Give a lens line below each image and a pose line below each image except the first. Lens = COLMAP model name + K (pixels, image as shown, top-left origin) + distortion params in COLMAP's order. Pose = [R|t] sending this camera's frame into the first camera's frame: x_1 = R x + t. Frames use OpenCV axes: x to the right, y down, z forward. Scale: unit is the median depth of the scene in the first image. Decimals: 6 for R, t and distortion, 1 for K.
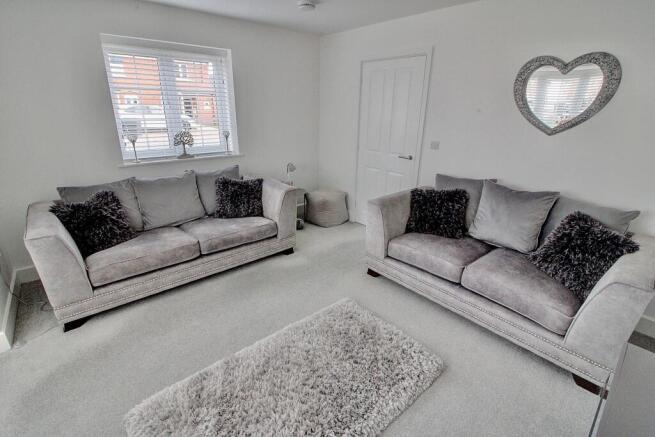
lens RADIAL K [[305.8, 0, 324.5], [0, 305.8, 215.9], [0, 0, 1]] dist [0.002683, -0.011241]
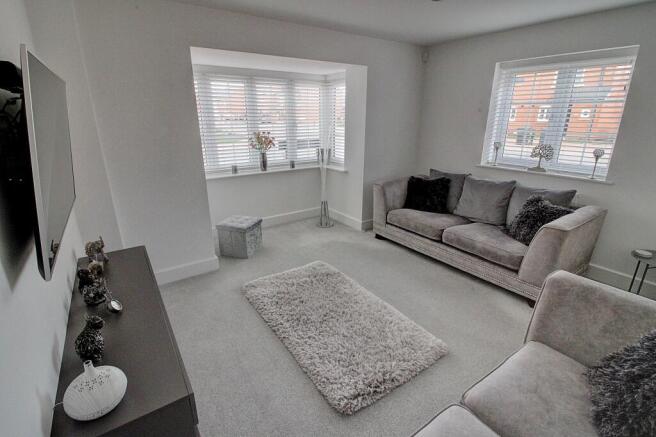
lens RADIAL K [[306.3, 0, 325.0], [0, 306.3, 215.9], [0, 0, 1]] dist [0.002683, -0.011241]
pose [[-0.126765, 0.284490, -0.950261, 0.725791], [-0.334630, 0.889566, 0.310959, -0.170806], [0.933785, 0.357404, -0.017567, 0.537568]]
